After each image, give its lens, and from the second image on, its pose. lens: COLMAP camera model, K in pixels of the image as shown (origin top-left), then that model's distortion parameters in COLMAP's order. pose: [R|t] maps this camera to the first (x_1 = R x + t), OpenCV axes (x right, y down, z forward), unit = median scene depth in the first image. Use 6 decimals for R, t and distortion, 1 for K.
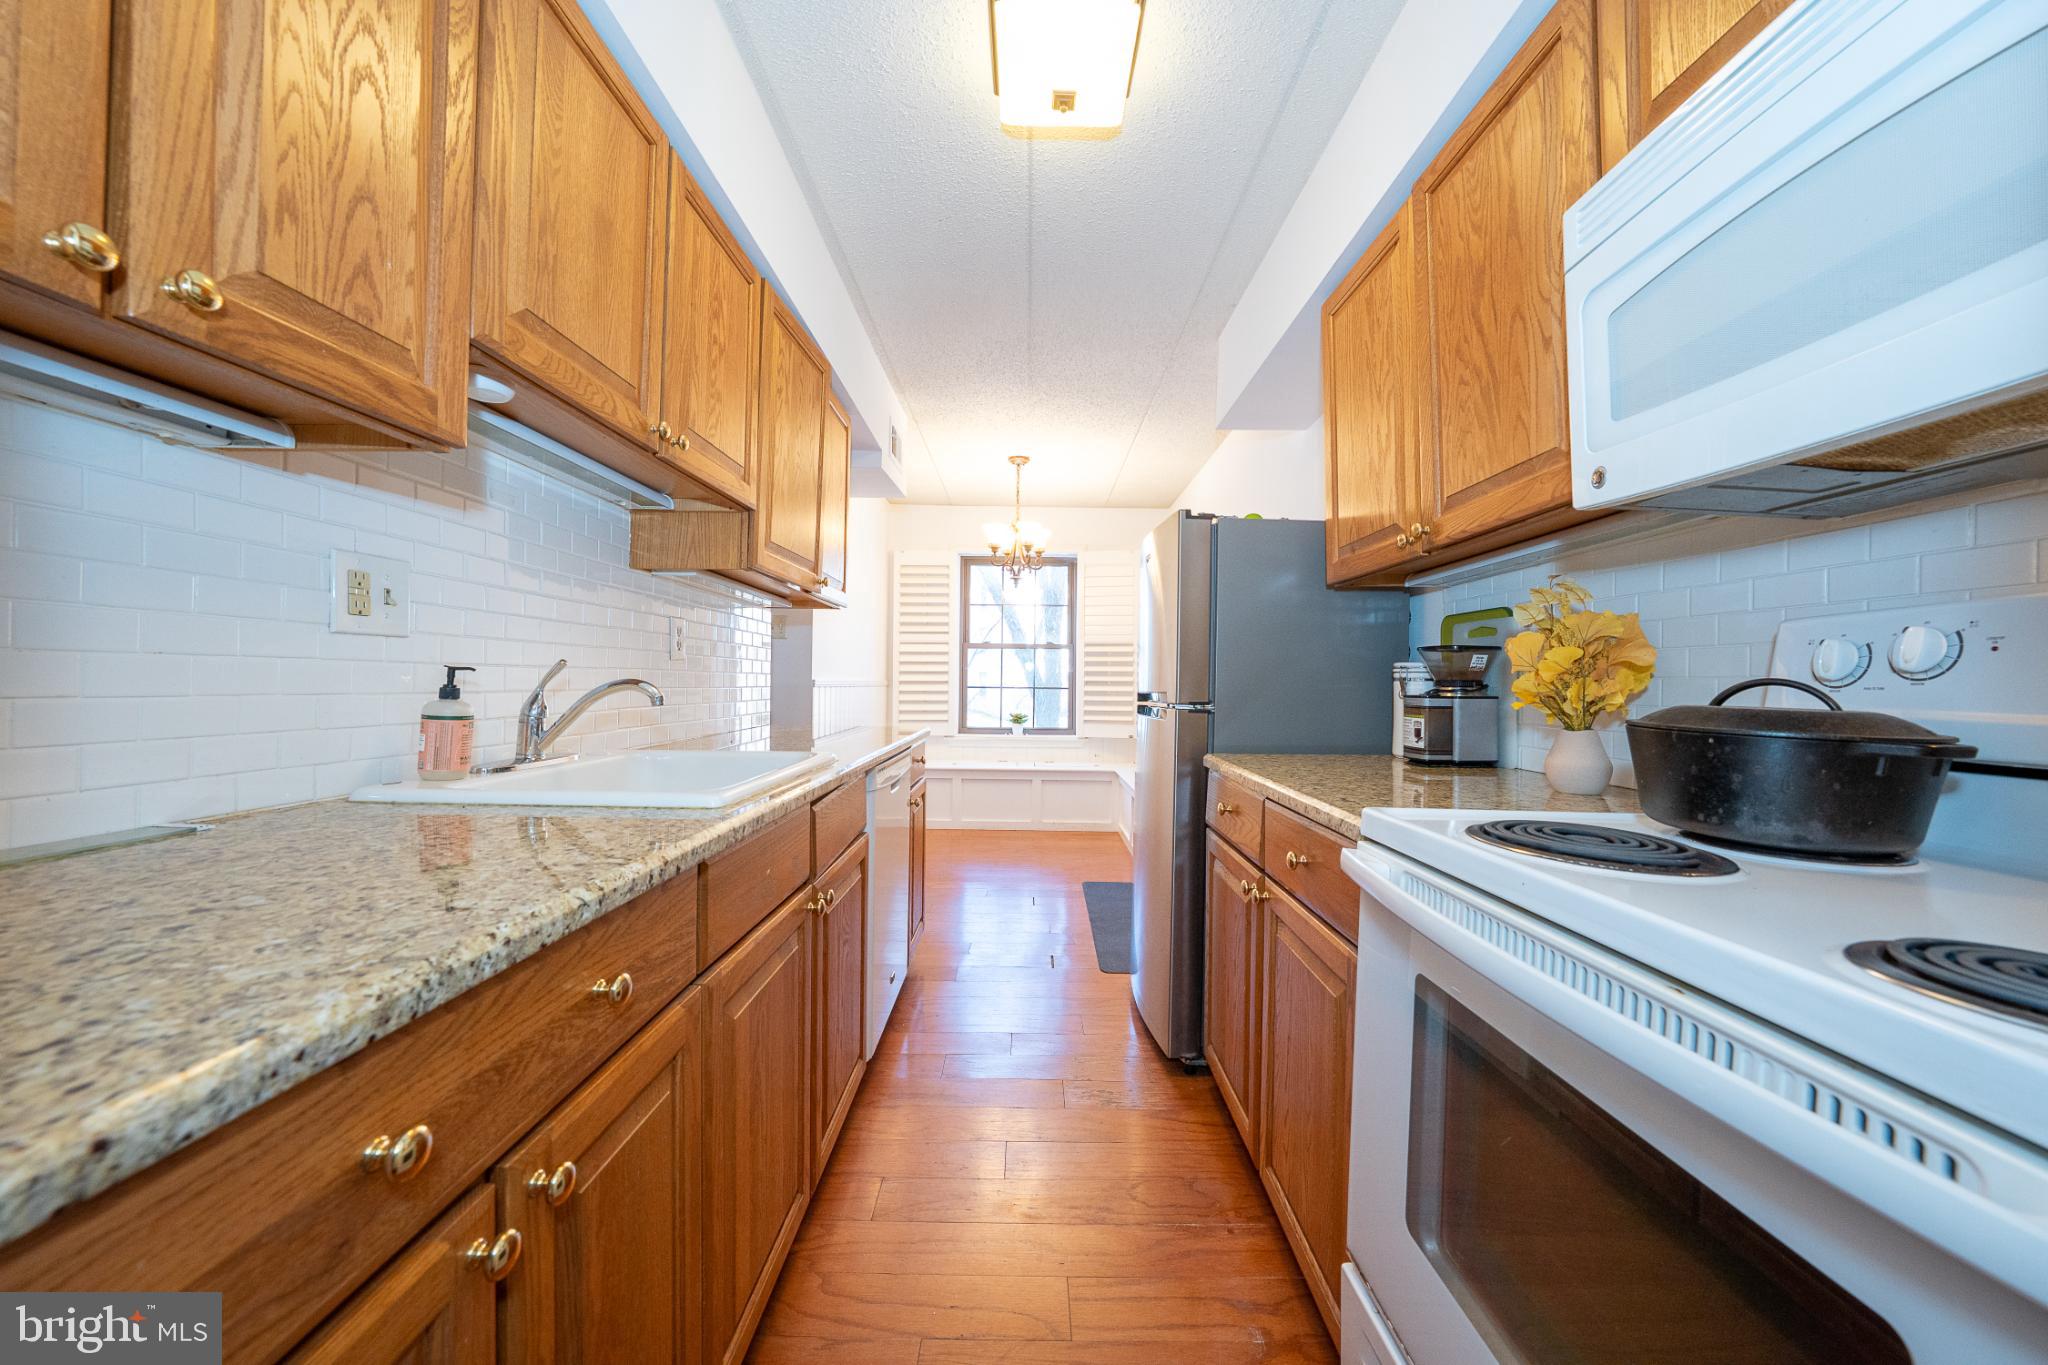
lens RADIAL K [[703.8, 0, 1037.0], [0, 703.8, 676.4], [0, 0, 1]] dist [-0.013035, 0.001765]
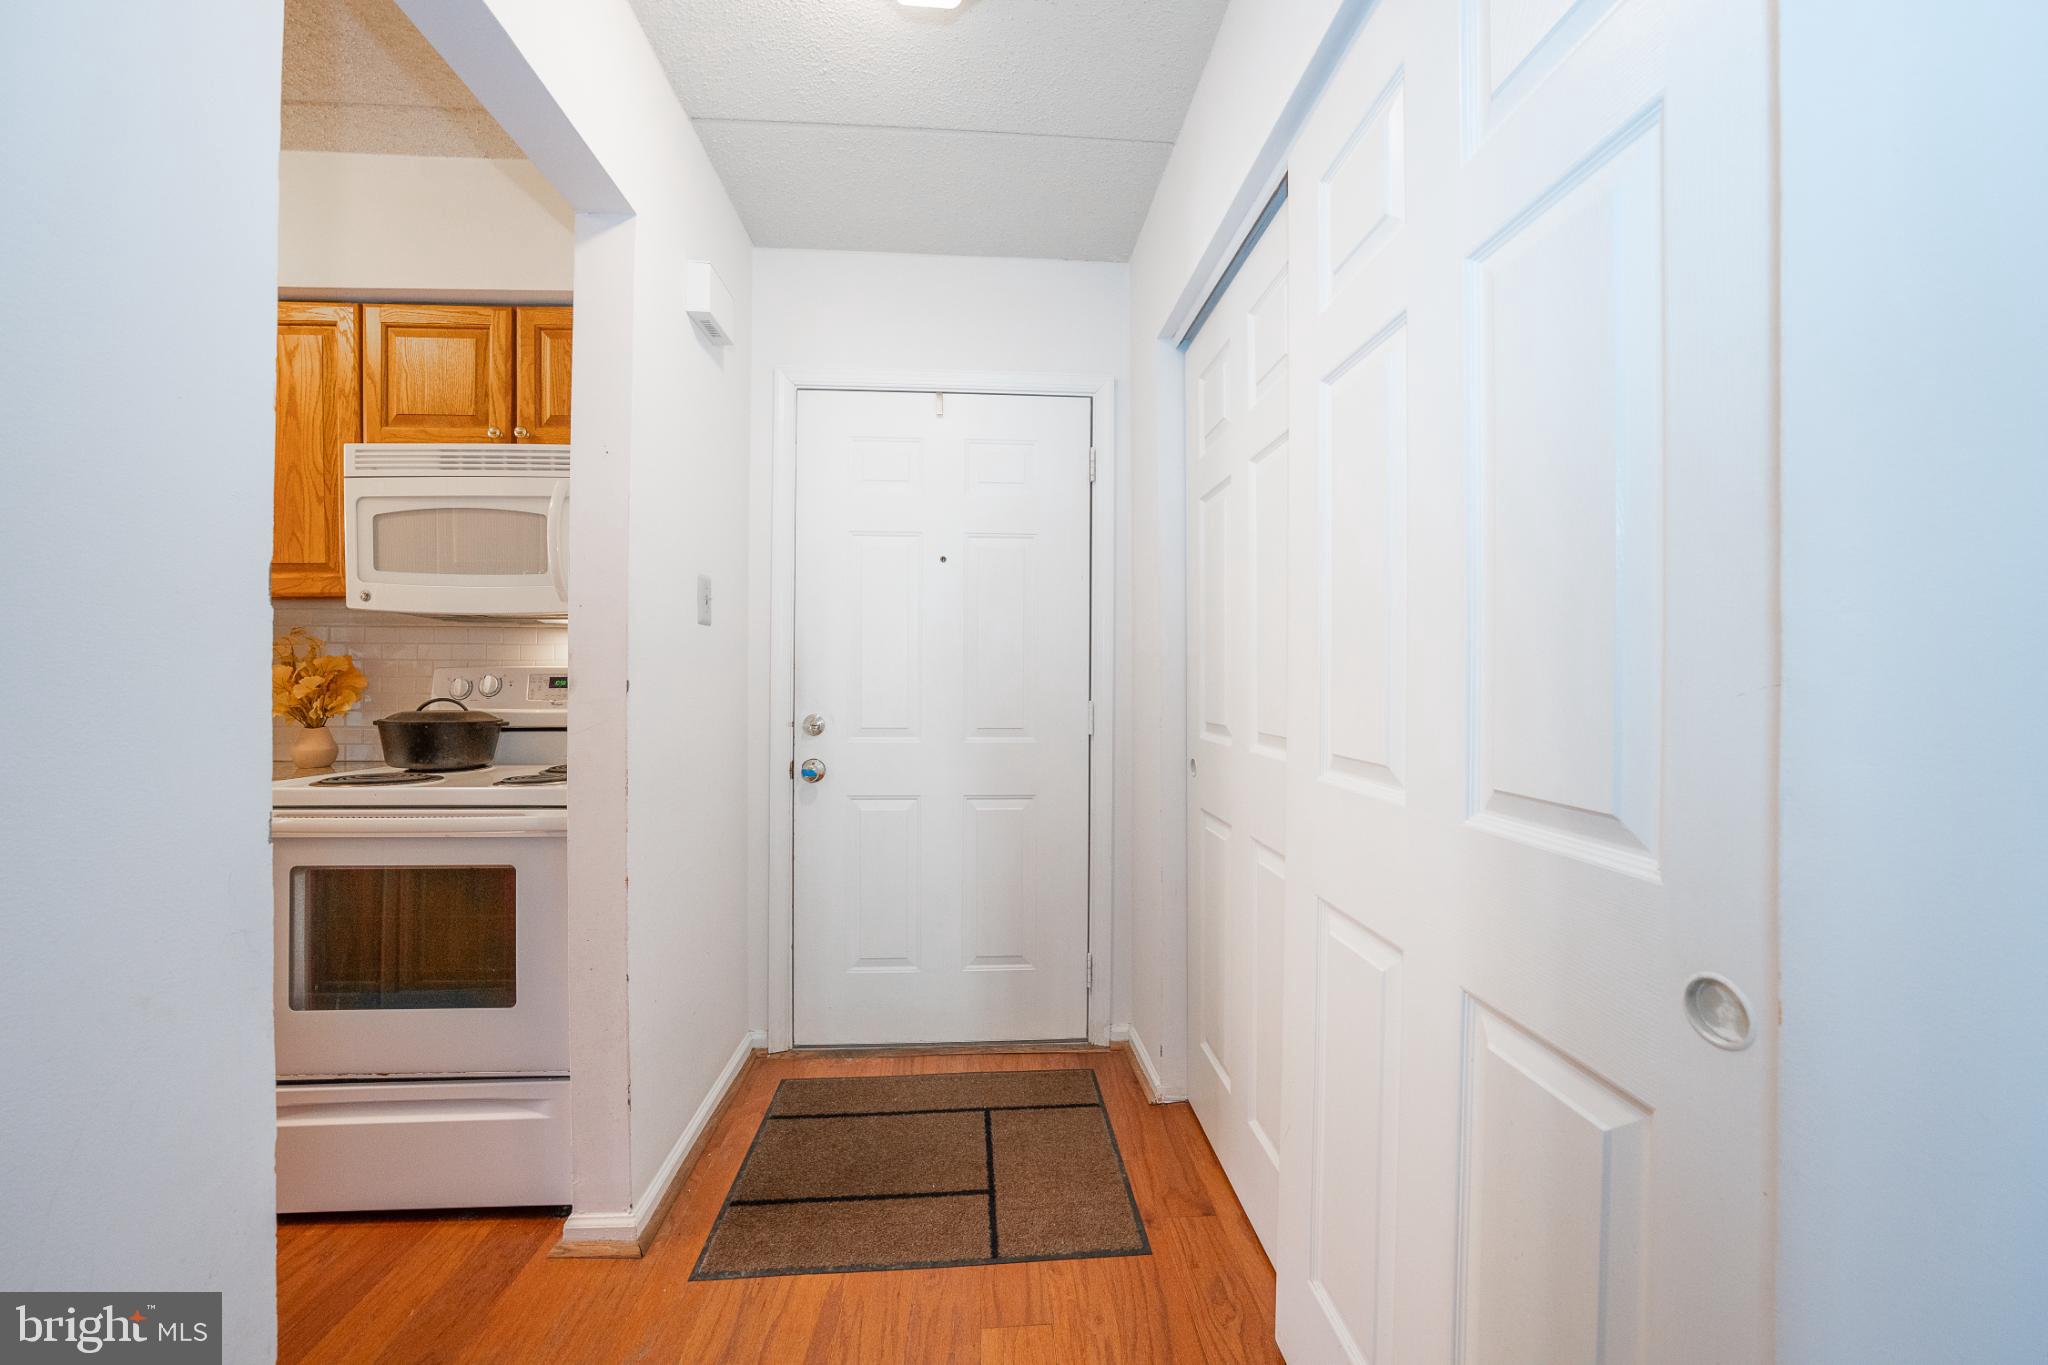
lens RADIAL K [[703.8, 0, 1021.3], [0, 703.8, 679.5], [0, 0, 1]] dist [-0.013035, 0.001765]
pose [[-0.052310, -0.010357, 0.998577, -1.235947], [-0.014755, 0.999845, 0.009597, -0.100148], [-0.998522, -0.014232, -0.052454, -0.725420]]
